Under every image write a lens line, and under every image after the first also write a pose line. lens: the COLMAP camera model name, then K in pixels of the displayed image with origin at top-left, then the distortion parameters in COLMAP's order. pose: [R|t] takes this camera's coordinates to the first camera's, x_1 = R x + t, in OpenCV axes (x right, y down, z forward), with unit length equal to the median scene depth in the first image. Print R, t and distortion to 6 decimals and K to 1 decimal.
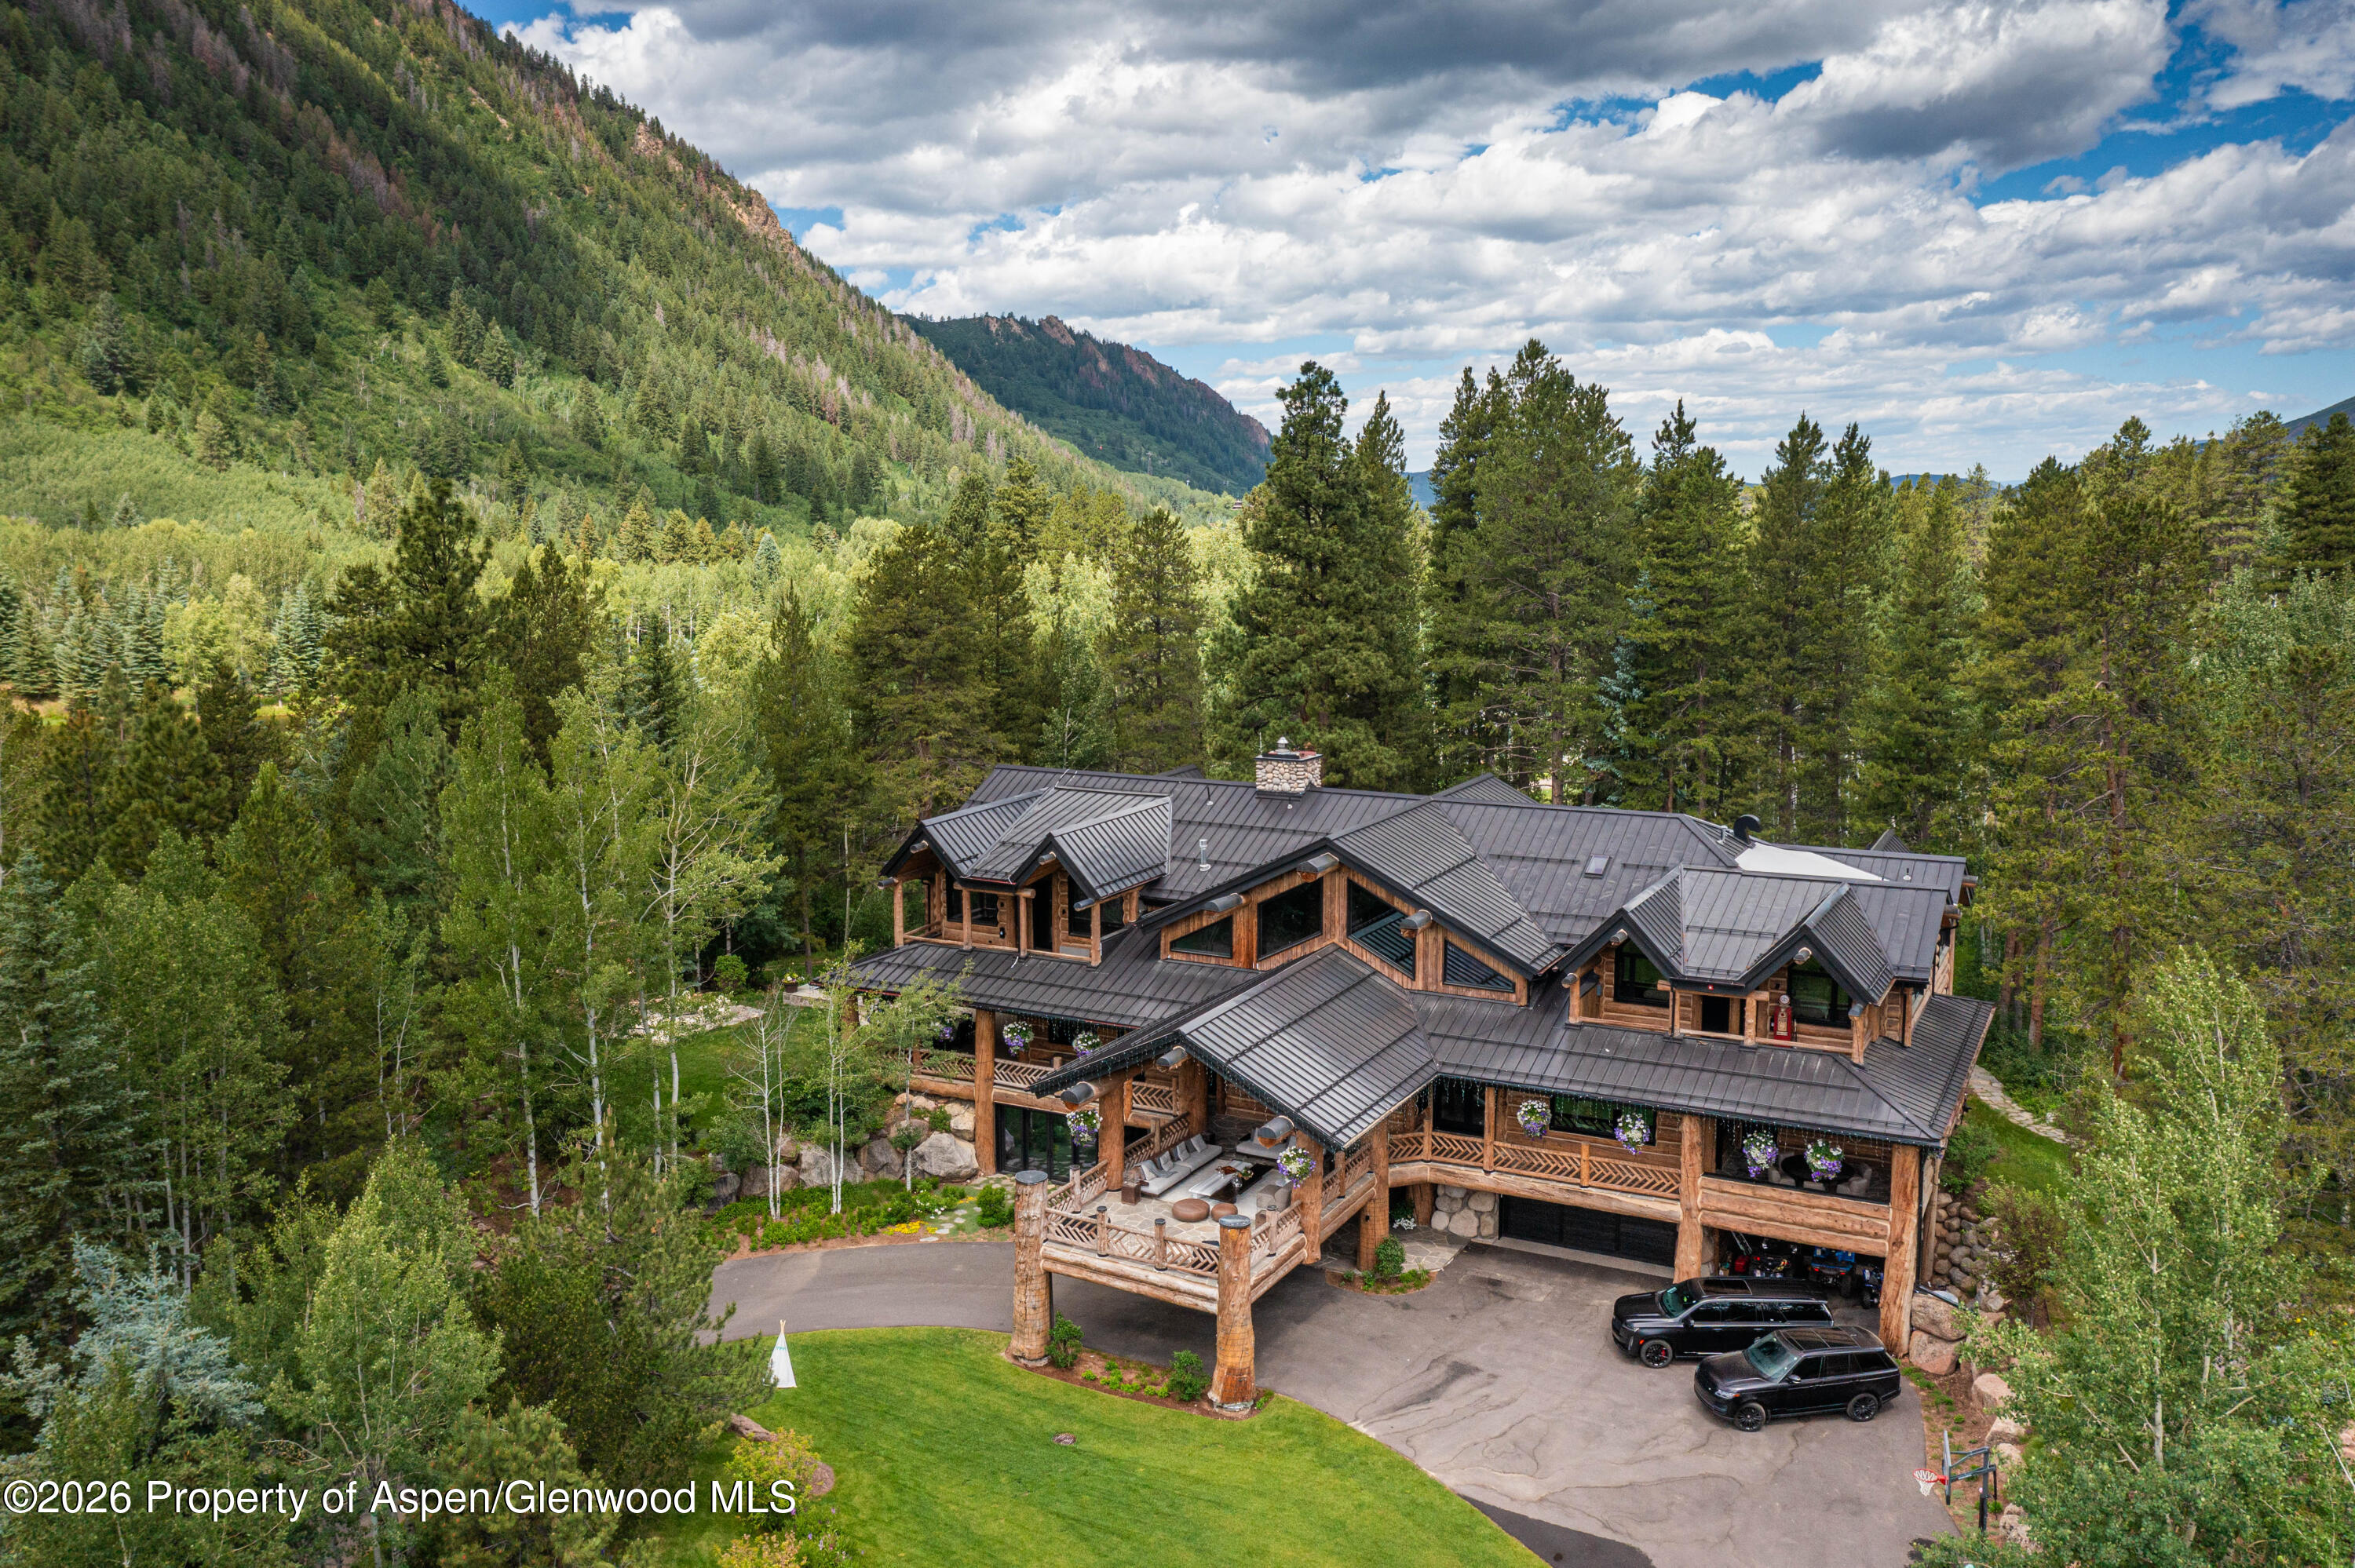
lens RADIAL K [[1882.2, 0, 1177.5], [0, 1882.2, 784.0], [0, 0, 1]] dist [-0.015927, 0.086467]
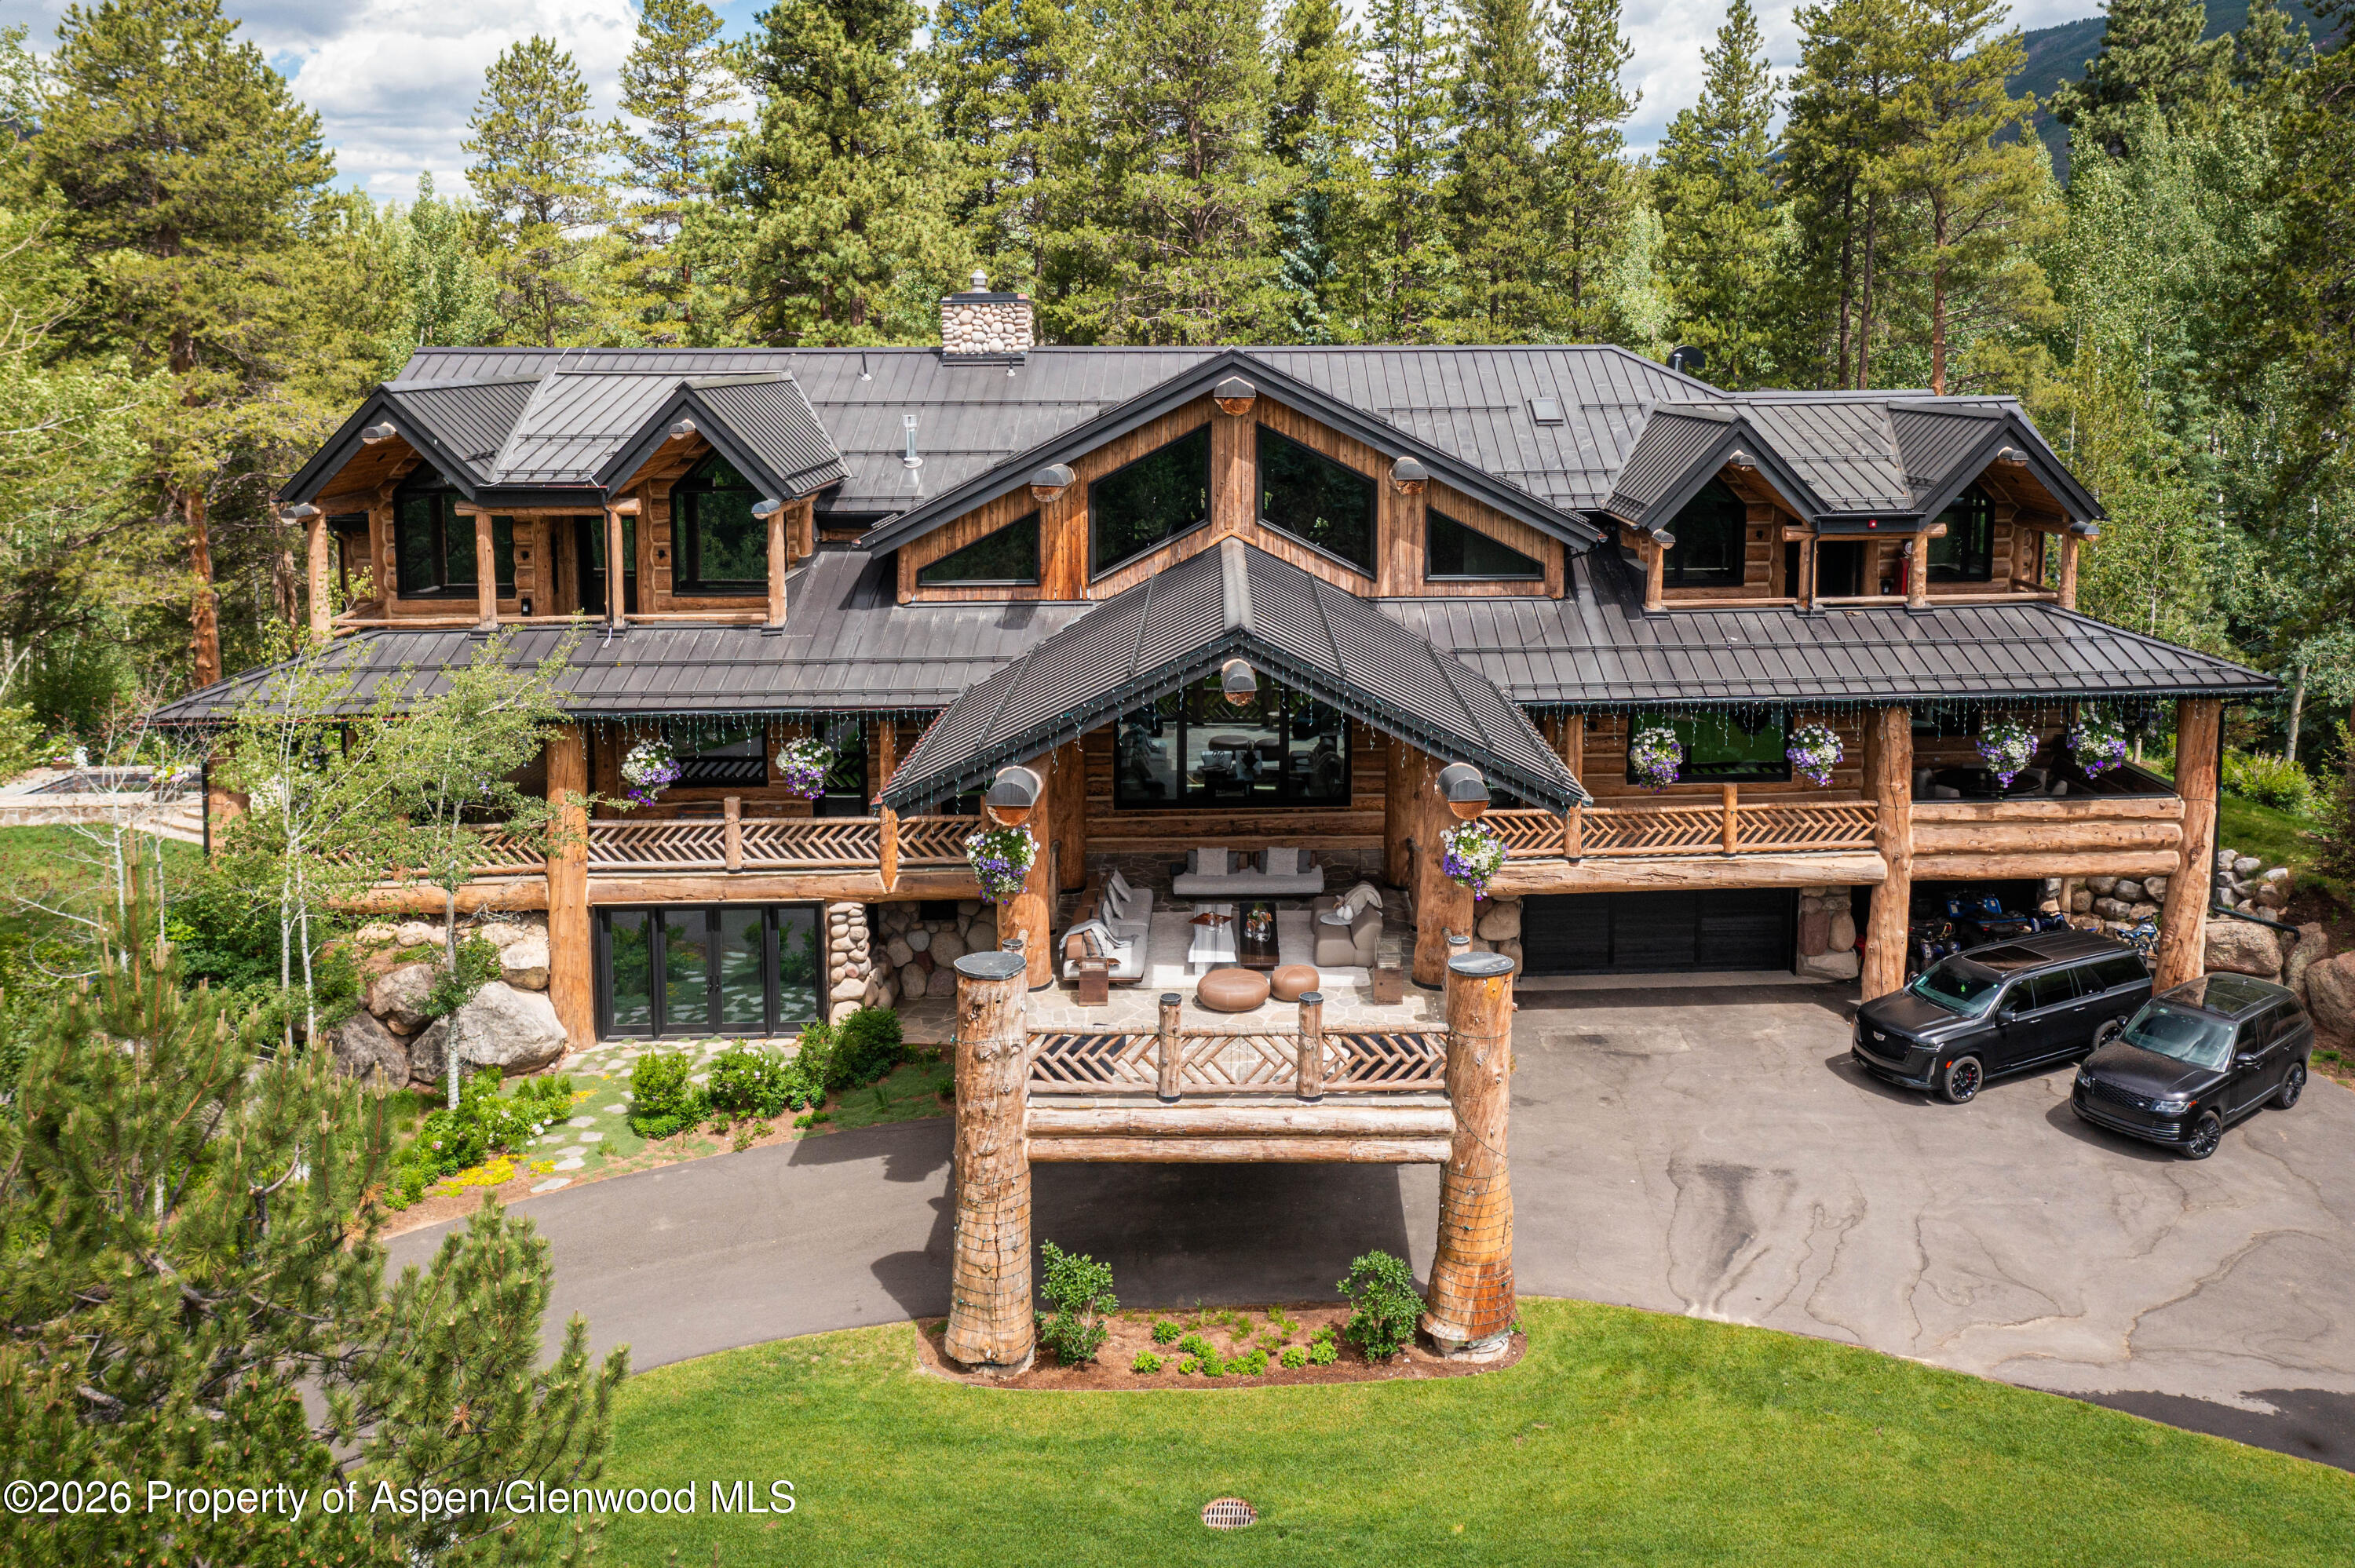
lens RADIAL K [[1928.9, 0, 1354.3], [0, 1928.9, 561.5], [0, 0, 1]] dist [-0.005635, 0.002377]
pose [[0.853632, -0.058017, 0.517635, -0.203193], [0.078402, 0.996767, -0.017576, 0.108074], [-0.514942, 0.055587, 0.855421, 0.465976]]
